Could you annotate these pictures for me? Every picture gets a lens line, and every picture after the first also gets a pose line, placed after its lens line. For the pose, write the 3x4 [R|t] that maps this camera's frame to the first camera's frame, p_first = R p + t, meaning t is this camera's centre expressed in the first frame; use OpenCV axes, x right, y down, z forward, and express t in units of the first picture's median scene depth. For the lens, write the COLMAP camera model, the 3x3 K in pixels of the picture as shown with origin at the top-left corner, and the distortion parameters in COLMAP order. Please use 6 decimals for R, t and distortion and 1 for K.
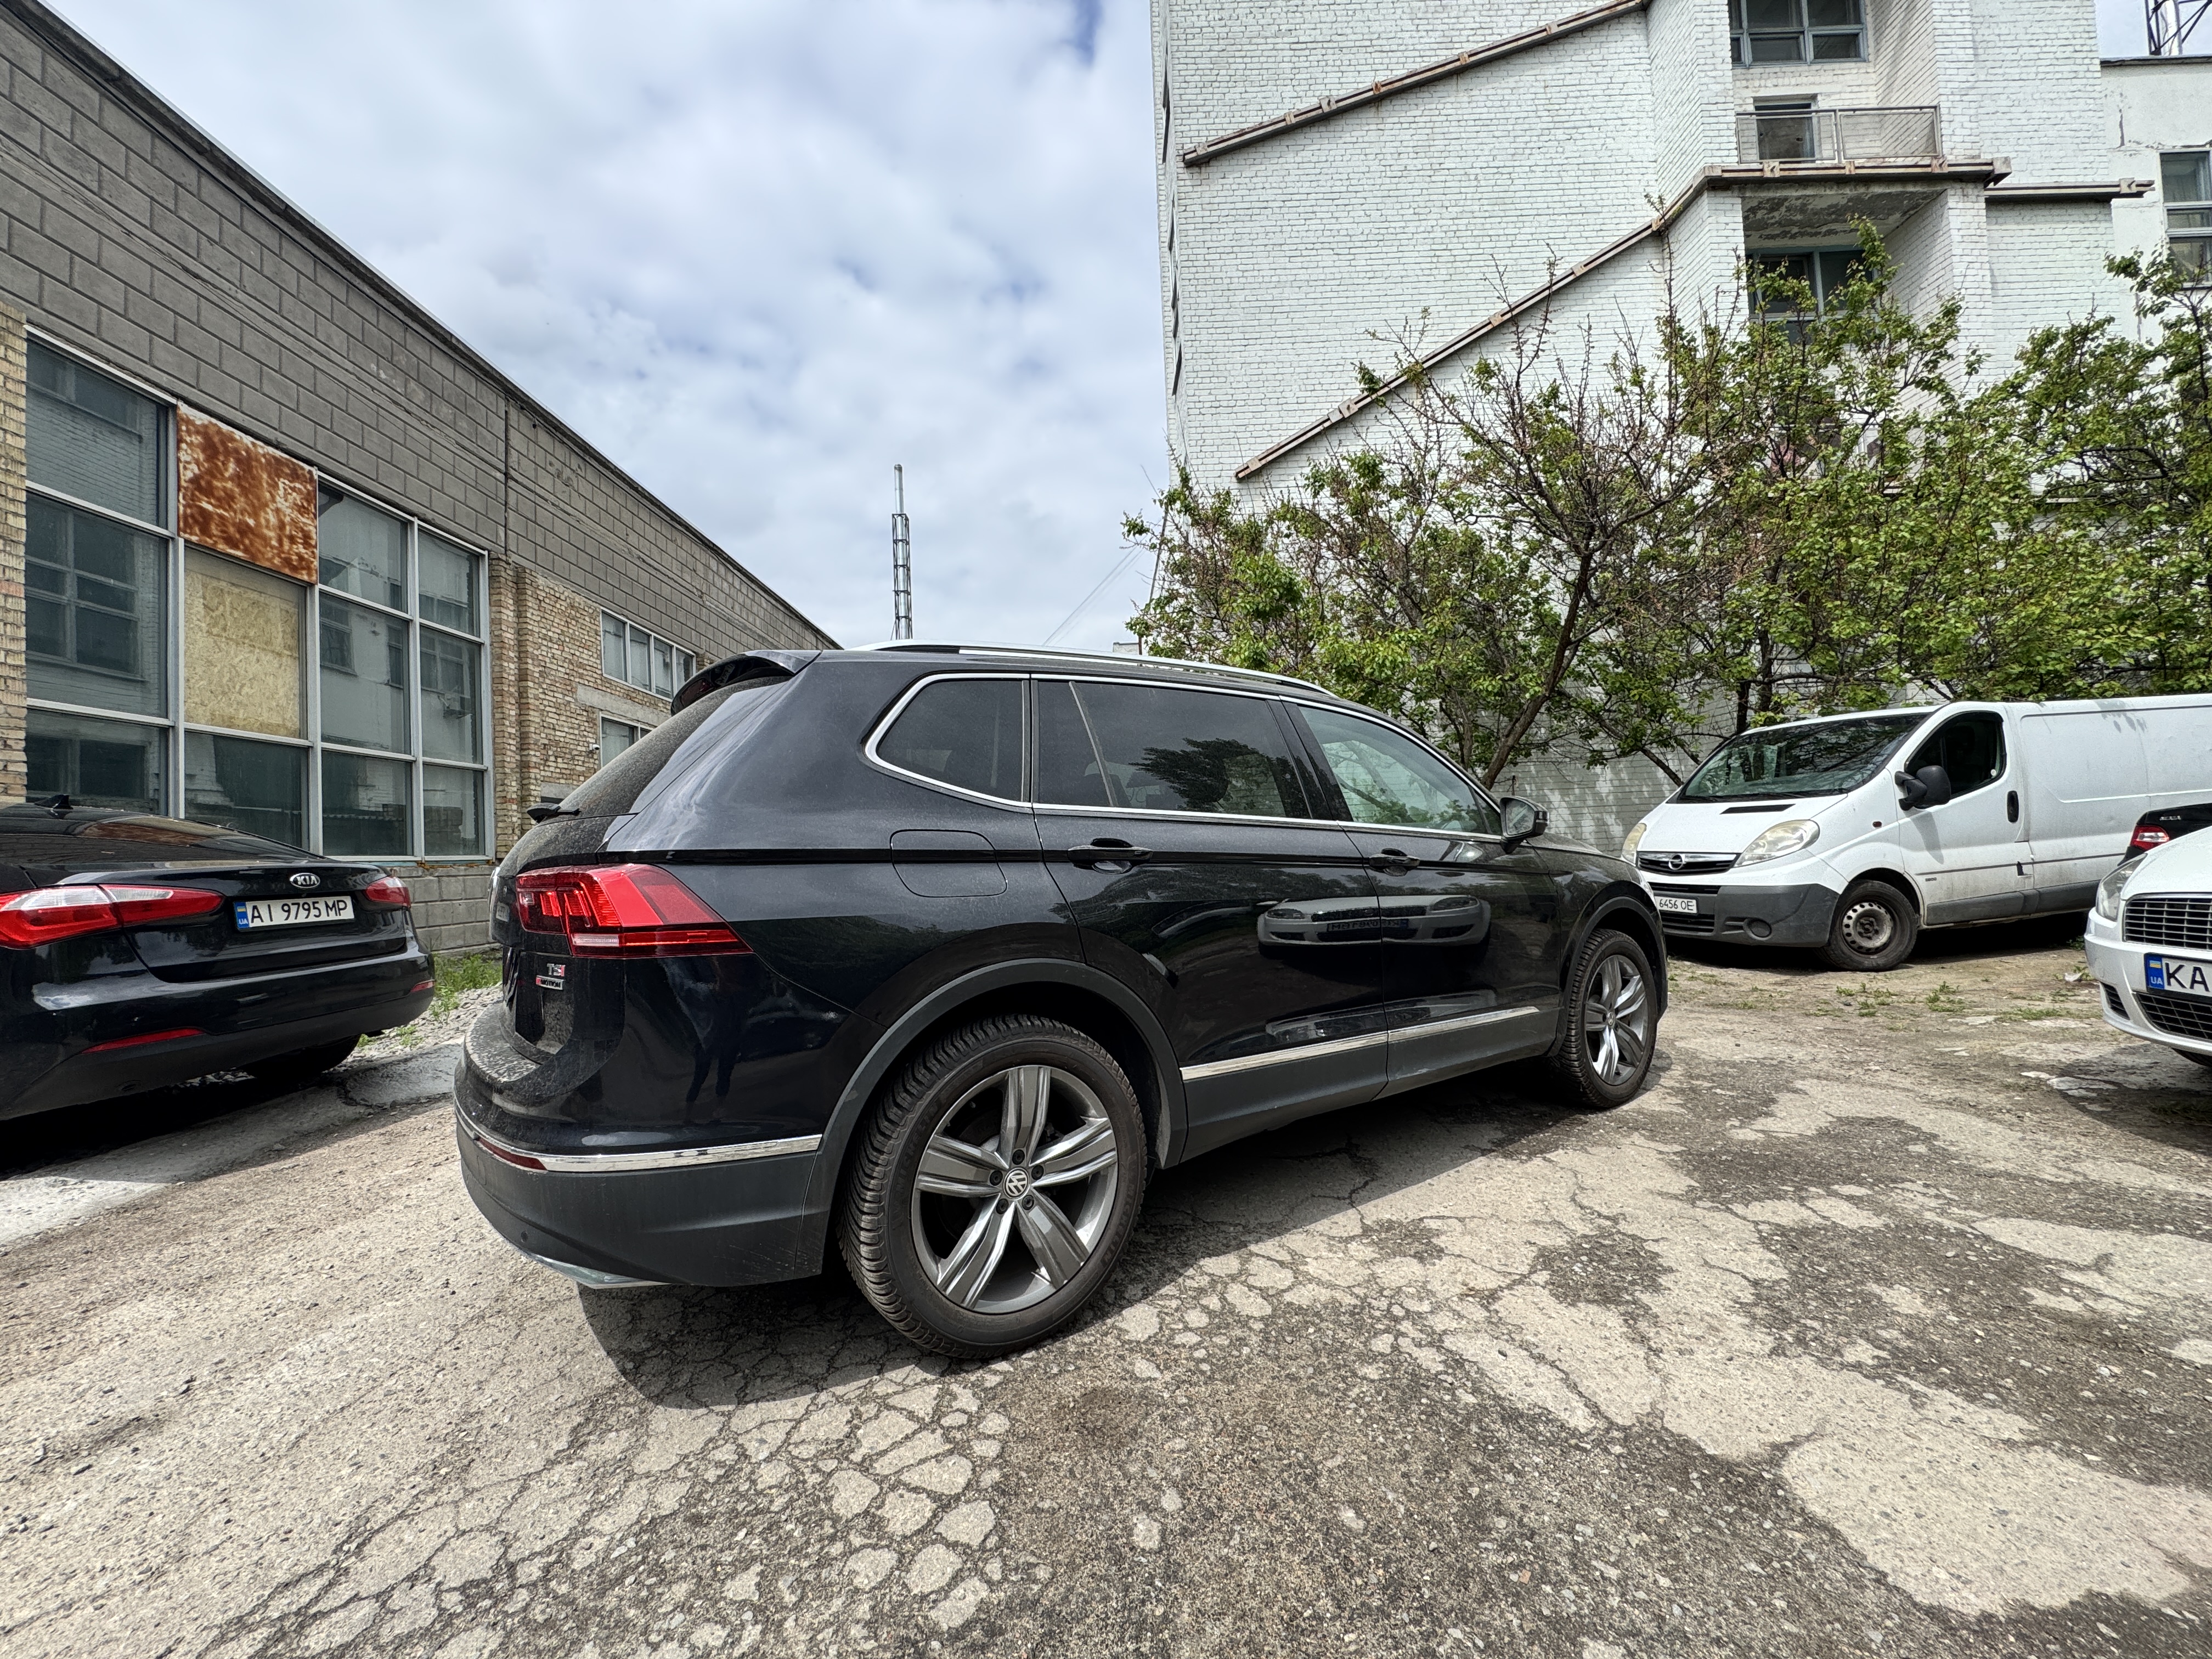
lens RADIAL K [[883.5, 0, 1105.6], [0, 883.5, 829.5], [0, 0, 1]] dist [-0.003338, -0.000023]
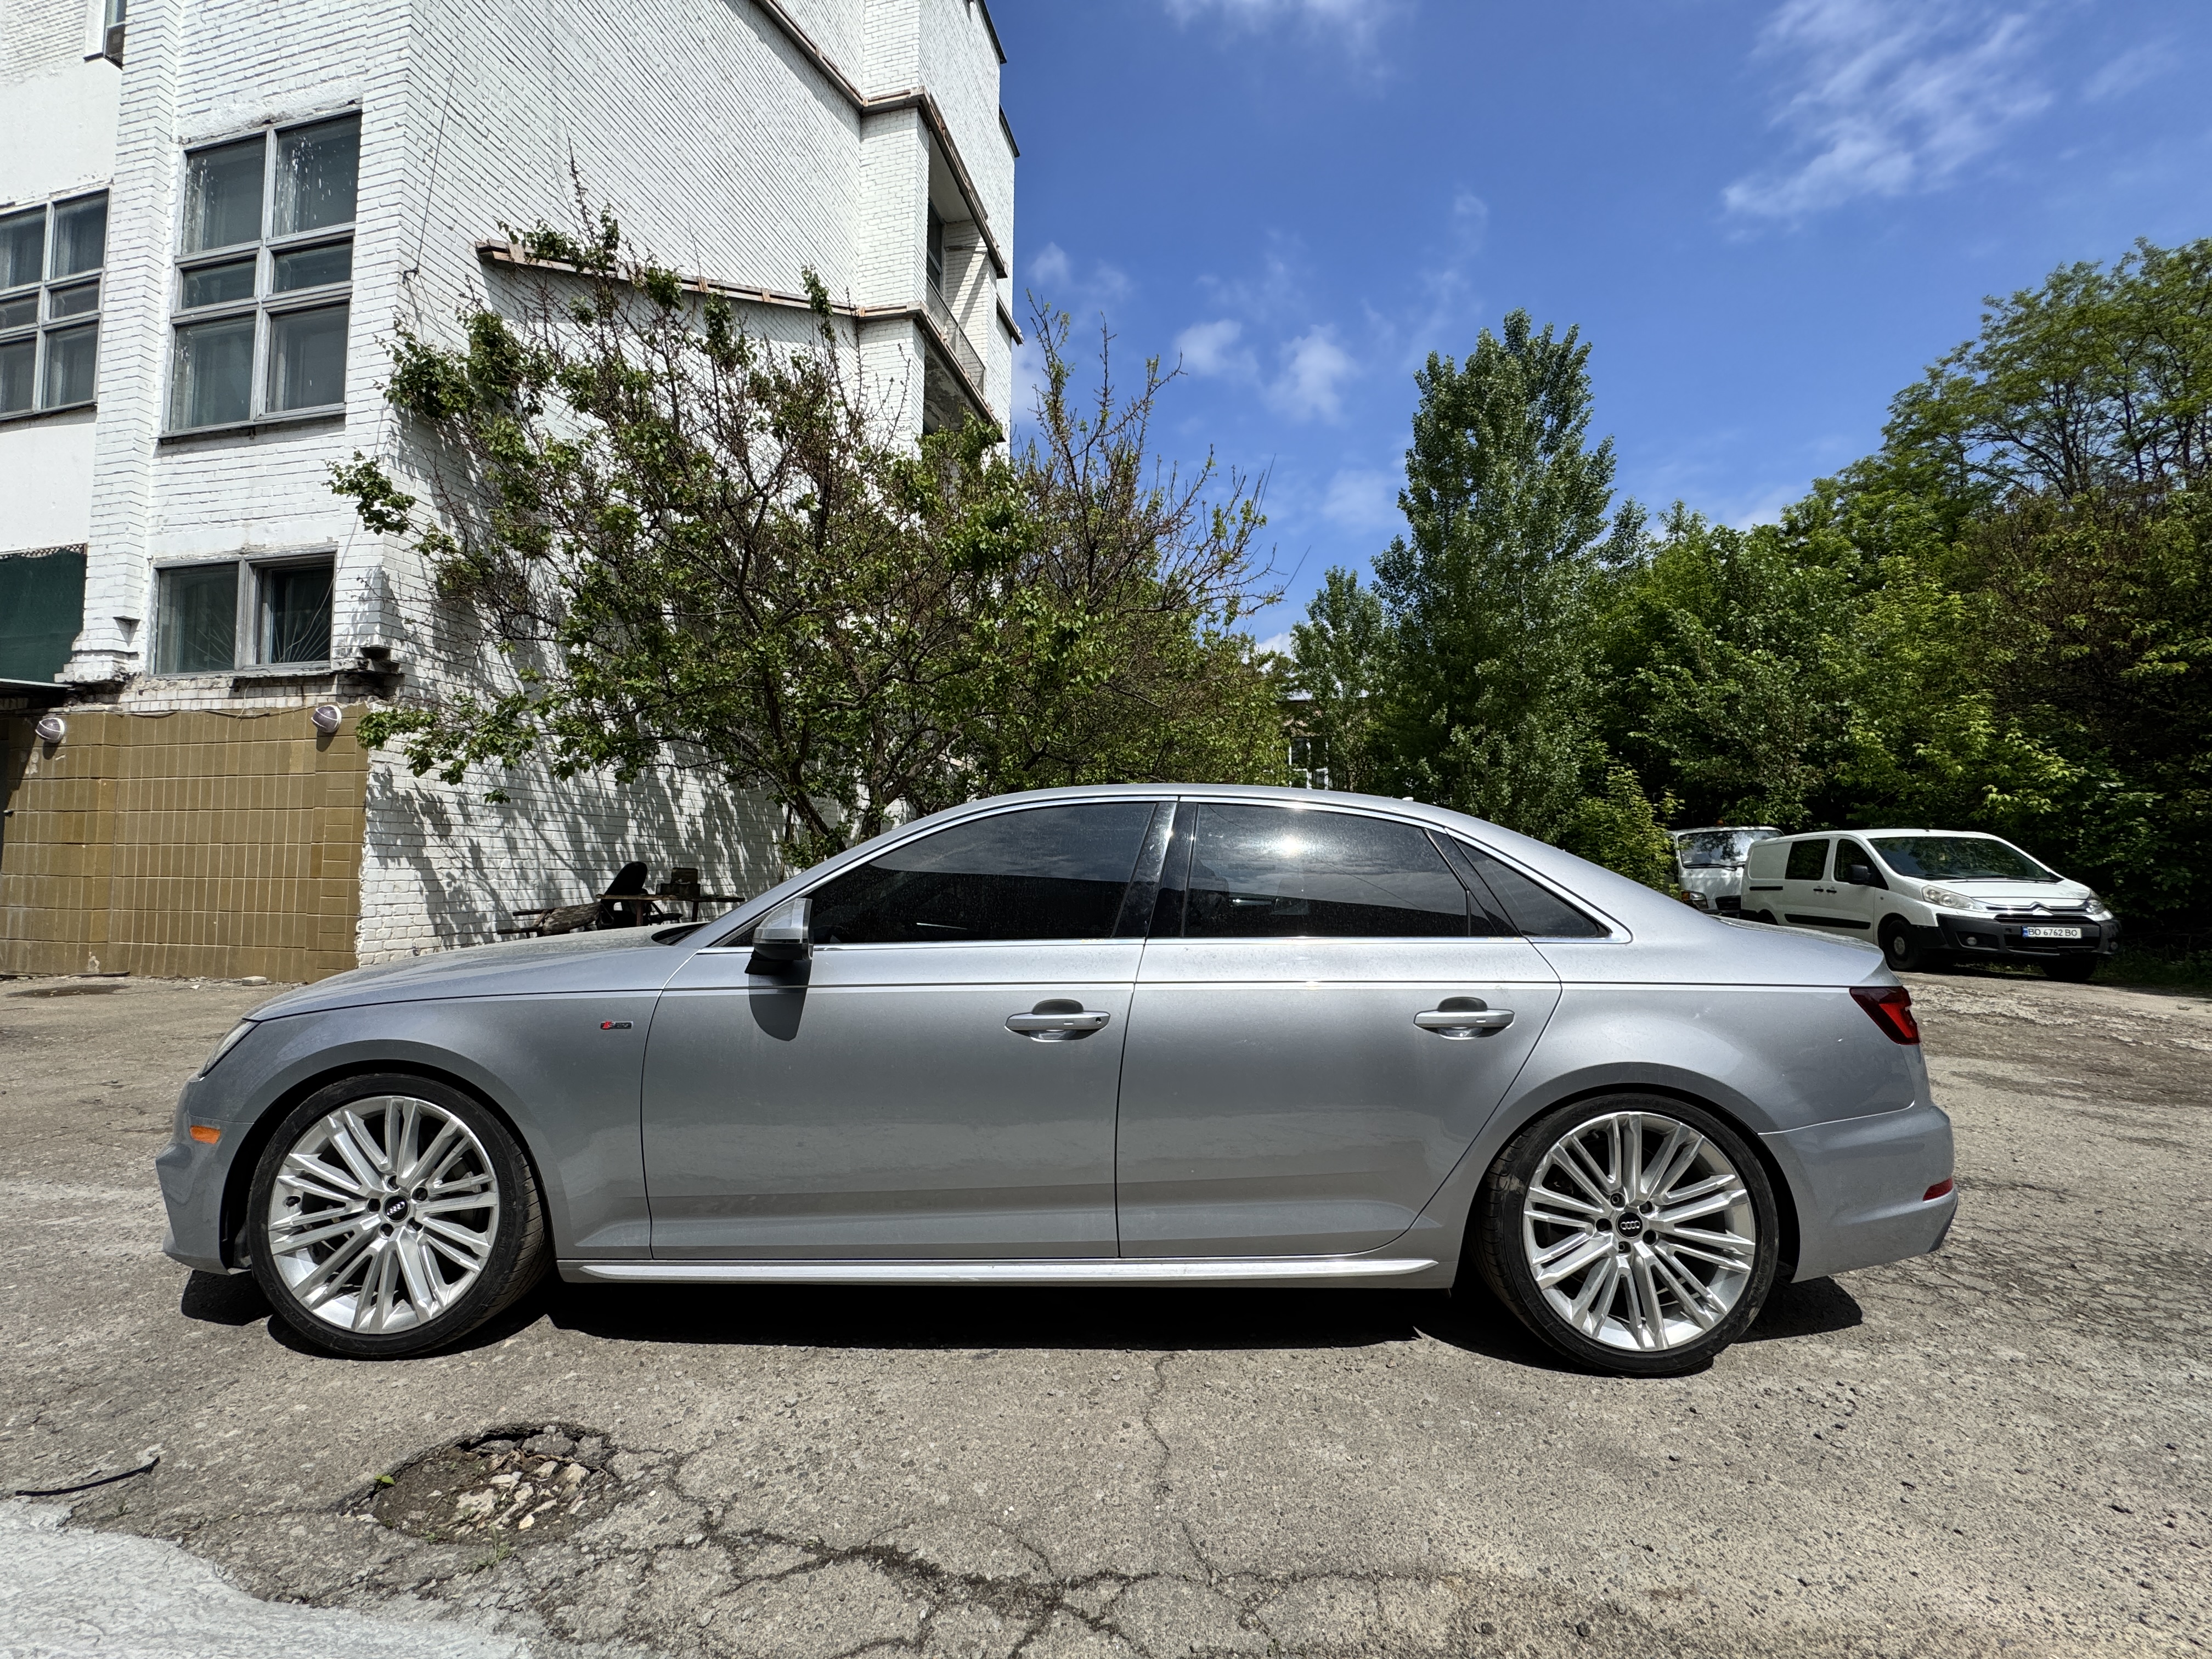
lens RADIAL K [[883.5, 0, 1103.9], [0, 883.5, 828.3], [0, 0, 1]] dist [-0.003338, -0.000023]
pose [[0.222960, 0.090375, 0.970629, -0.481222], [-0.046753, 0.995539, -0.081955, 0.031139], [-0.973706, -0.027107, 0.226190, 0.708123]]
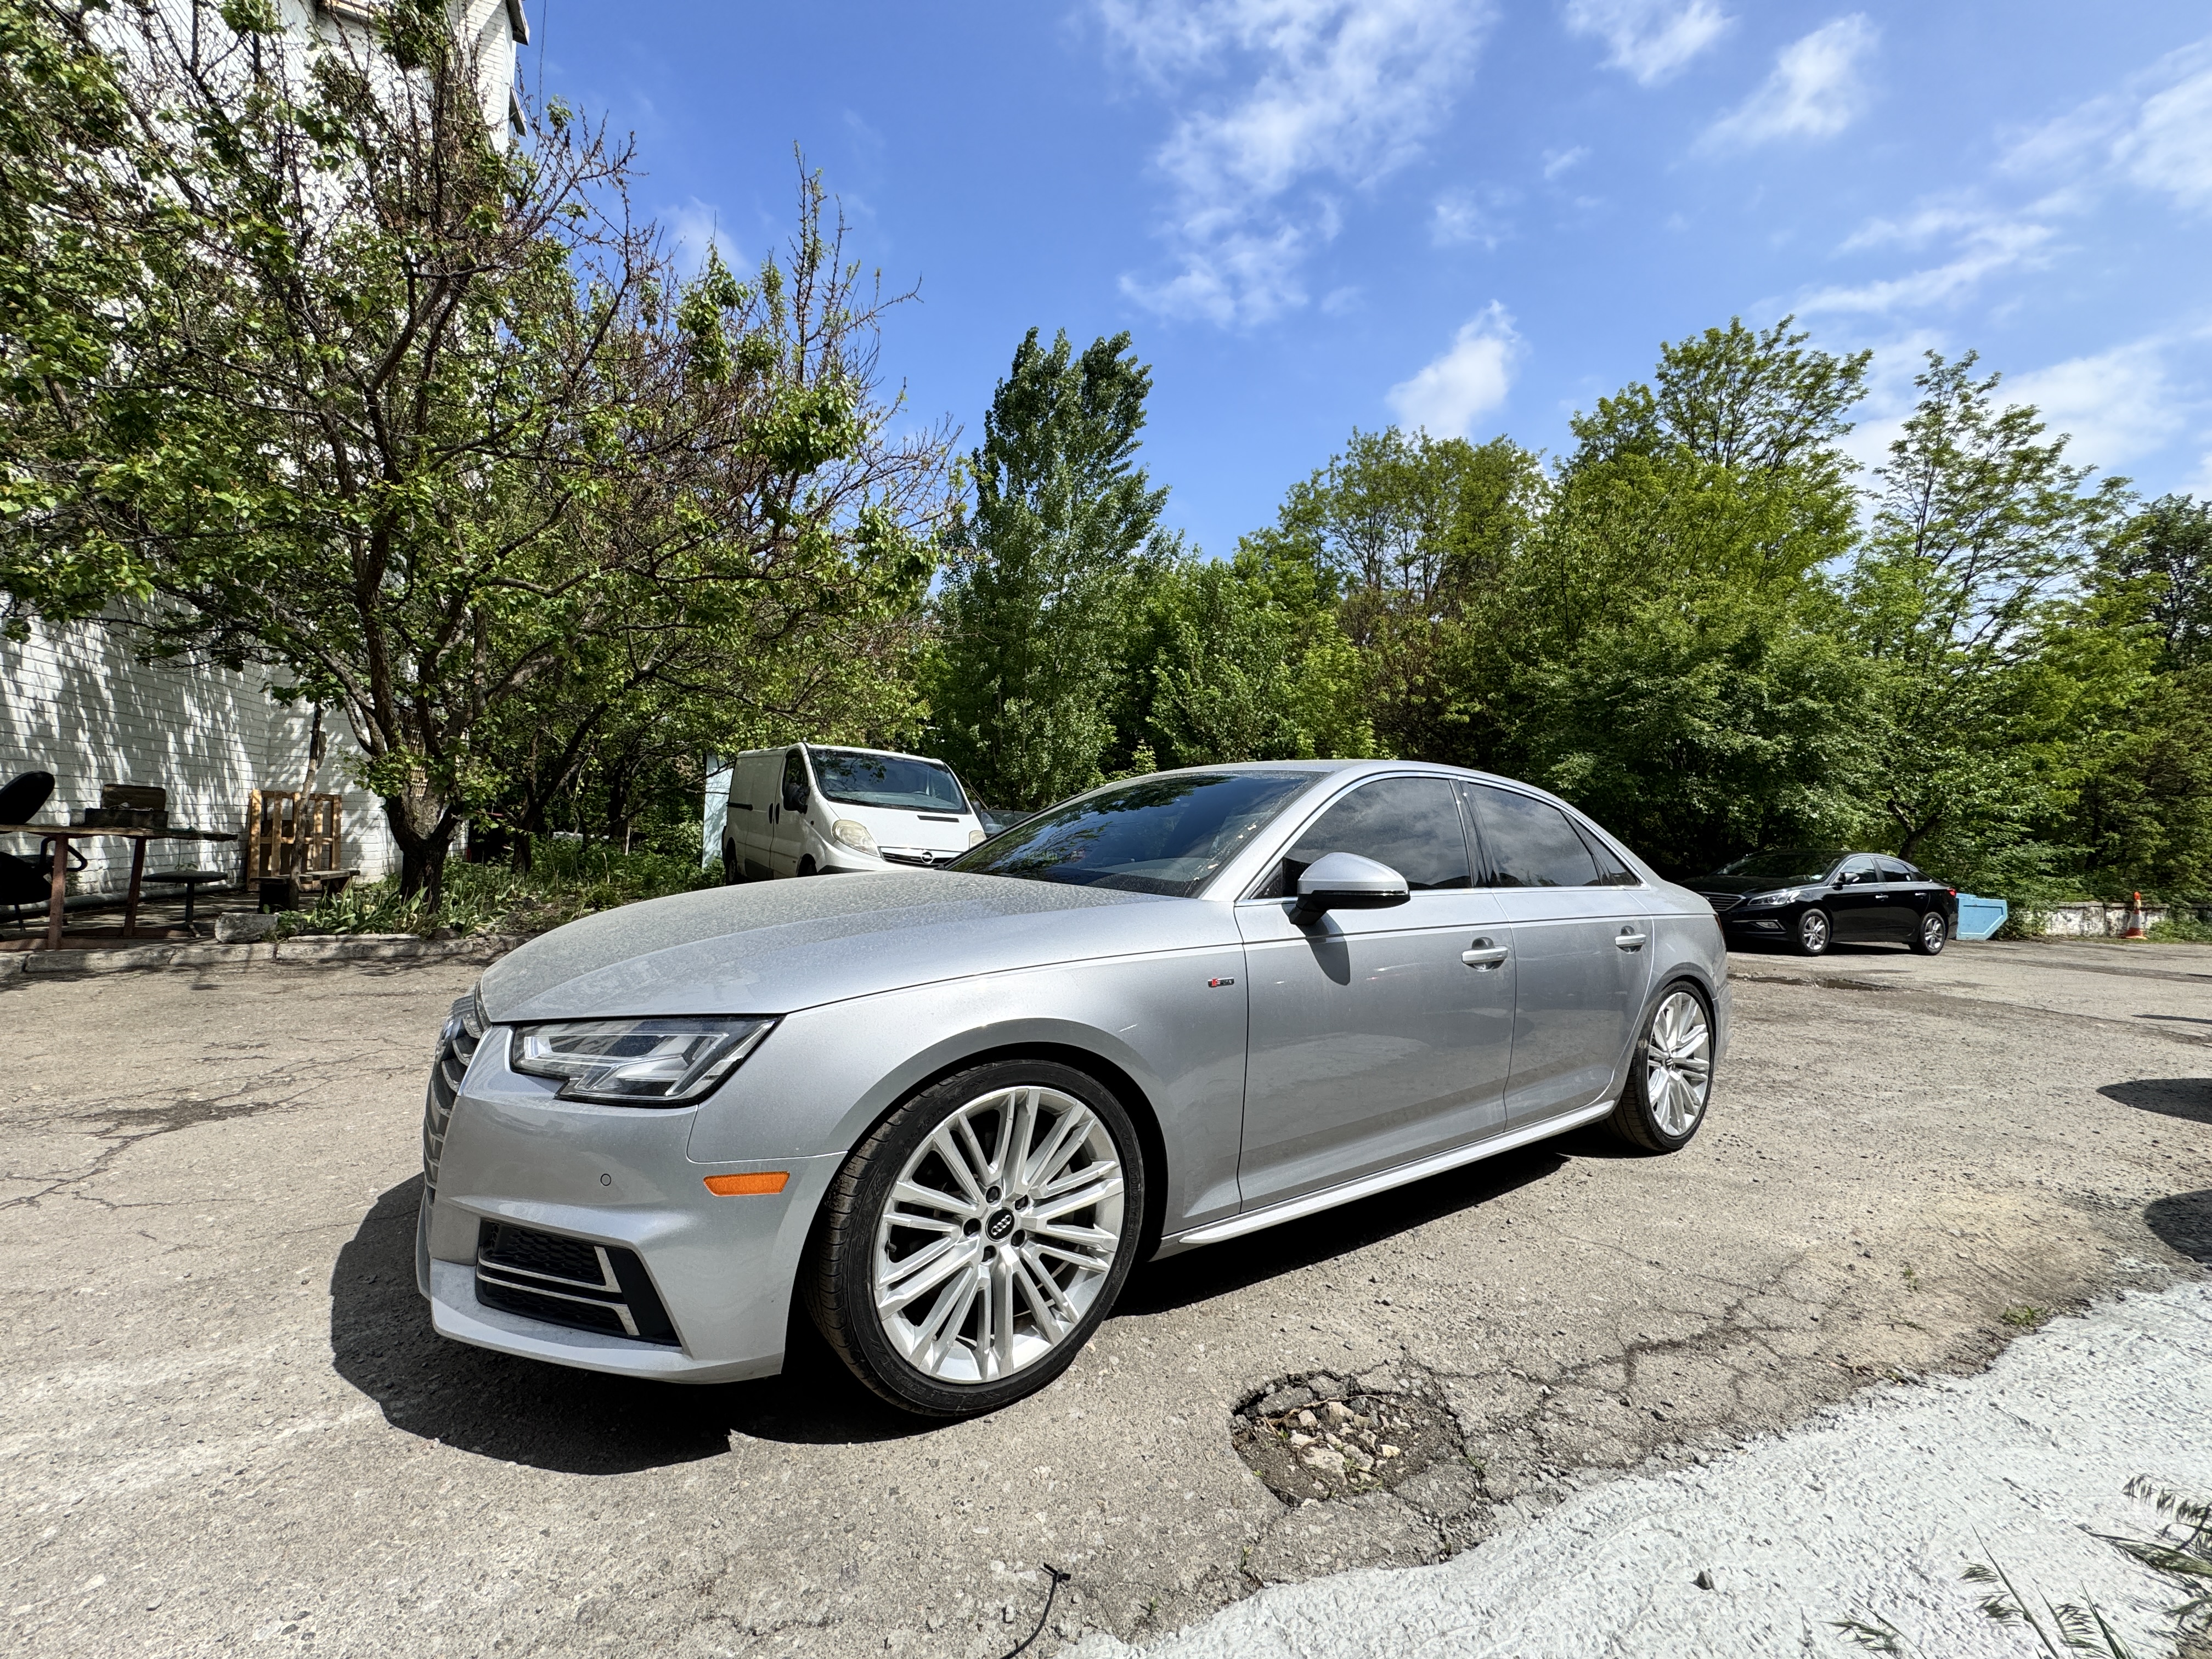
lens RADIAL K [[883.5, 0, 1104.7], [0, 883.5, 830.1], [0, 0, 1]] dist [-0.003338, -0.000023]
pose [[-0.386279, 0.032177, 0.921820, -0.474292], [-0.056636, 0.996678, -0.058523, 0.045728], [-0.920641, -0.074815, -0.383174, 0.991166]]
